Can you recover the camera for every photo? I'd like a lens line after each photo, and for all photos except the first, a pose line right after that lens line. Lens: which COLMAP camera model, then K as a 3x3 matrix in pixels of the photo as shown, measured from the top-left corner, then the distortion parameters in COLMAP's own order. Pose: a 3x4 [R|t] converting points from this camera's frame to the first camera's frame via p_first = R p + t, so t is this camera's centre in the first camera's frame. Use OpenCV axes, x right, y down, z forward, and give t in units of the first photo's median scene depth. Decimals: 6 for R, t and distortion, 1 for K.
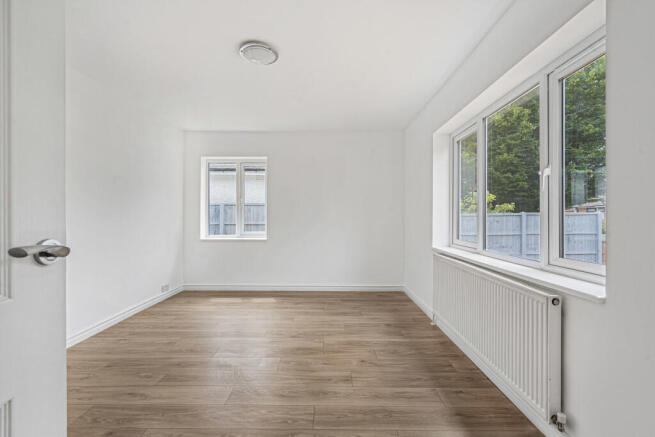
lens RADIAL K [[300.2, 0, 327.5], [0, 300.2, 218.5], [0, 0, 1]] dist [-0.000622, 0.000198]
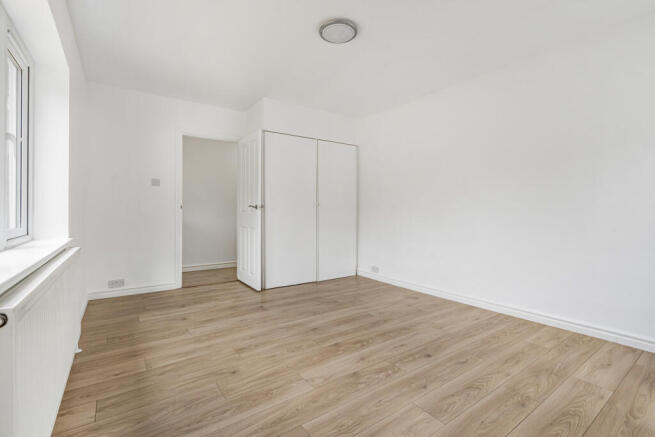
lens RADIAL K [[300.2, 0, 327.5], [0, 300.2, 218.5], [0, 0, 1]] dist [-0.000622, 0.000198]
pose [[-0.813253, 0.008101, -0.581854, 0.391118], [-0.006076, 0.999730, 0.022412, 0.050314], [0.581879, 0.021762, -0.812984, 1.861496]]
